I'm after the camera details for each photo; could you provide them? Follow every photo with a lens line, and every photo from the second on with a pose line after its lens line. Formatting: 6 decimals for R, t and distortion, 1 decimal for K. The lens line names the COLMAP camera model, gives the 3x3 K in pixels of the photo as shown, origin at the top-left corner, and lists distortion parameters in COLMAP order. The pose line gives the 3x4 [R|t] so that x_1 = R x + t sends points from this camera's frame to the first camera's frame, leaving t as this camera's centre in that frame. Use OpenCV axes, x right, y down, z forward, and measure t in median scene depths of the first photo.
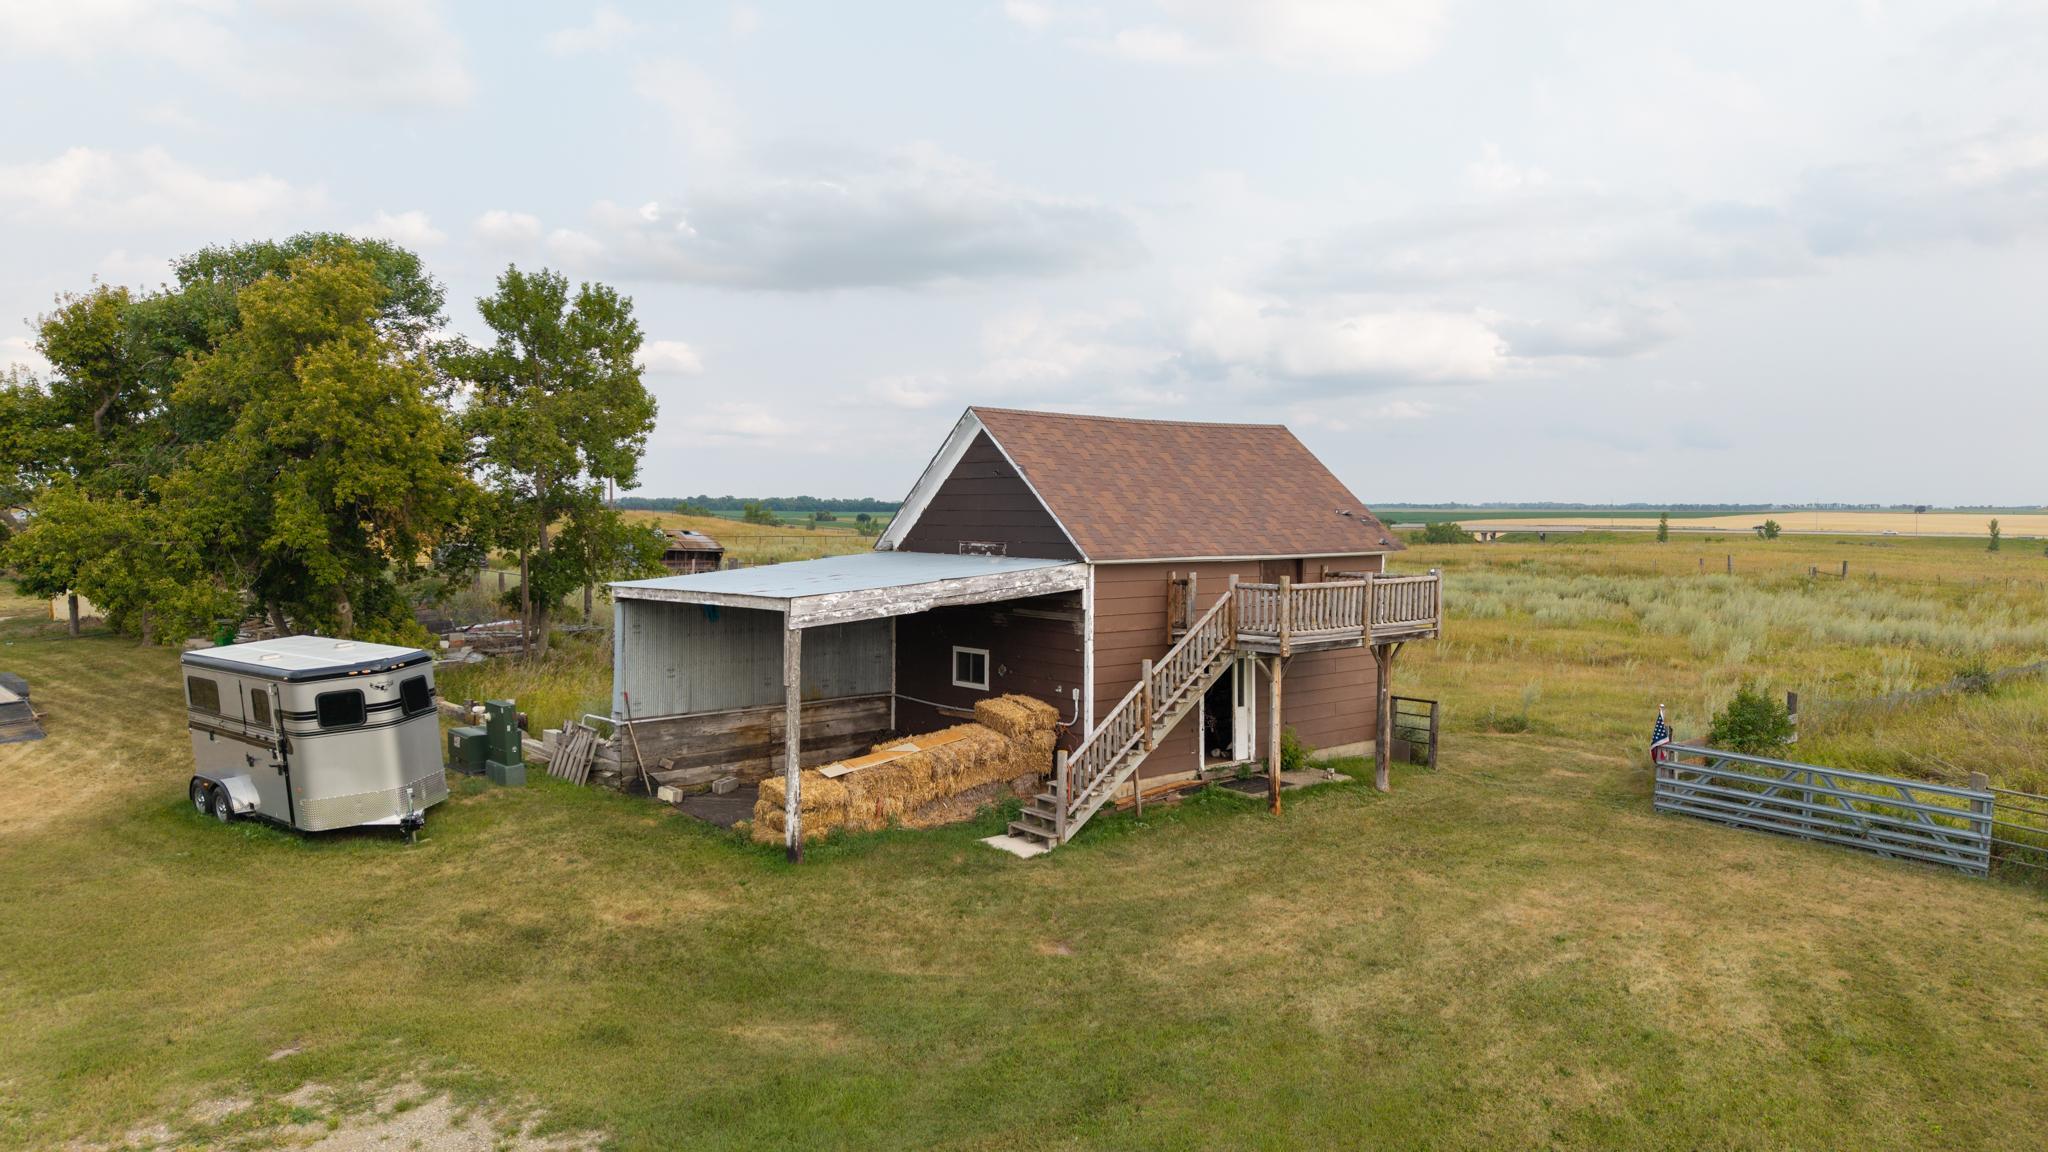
lens RADIAL K [[1363.0, 0, 1024.0], [0, 1363.0, 576.0], [0, 0, 1]] dist [0.008267, -0.005368]
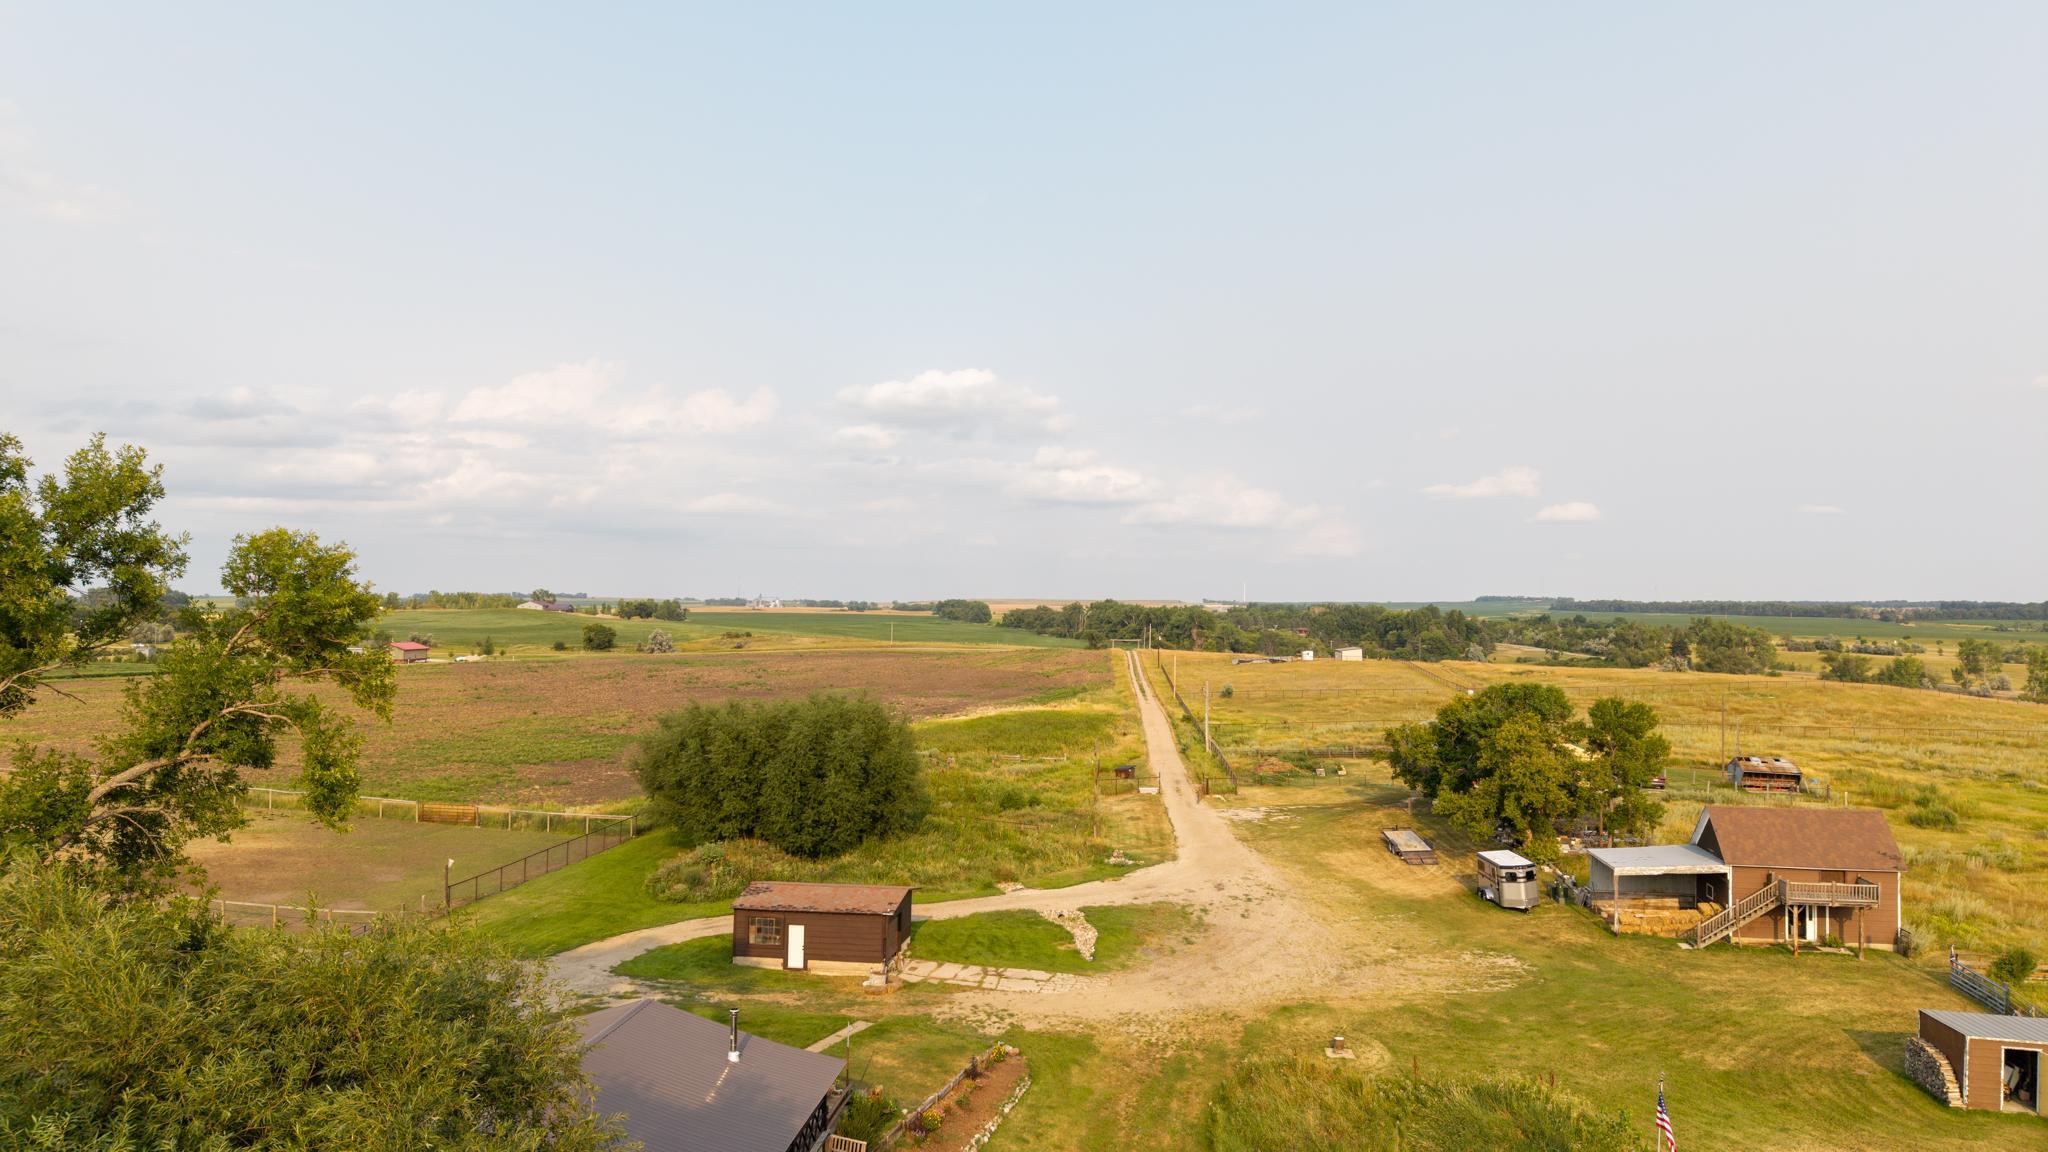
lens RADIAL K [[1363.0, 0, 1024.0], [0, 1363.0, 576.0], [0, 0, 1]] dist [0.008267, -0.005368]
pose [[0.632405, -0.013427, -0.774522, 1.485732], [-0.043050, 0.997695, -0.052447, -0.445131], [0.773441, 0.066511, 0.630369, -2.335944]]
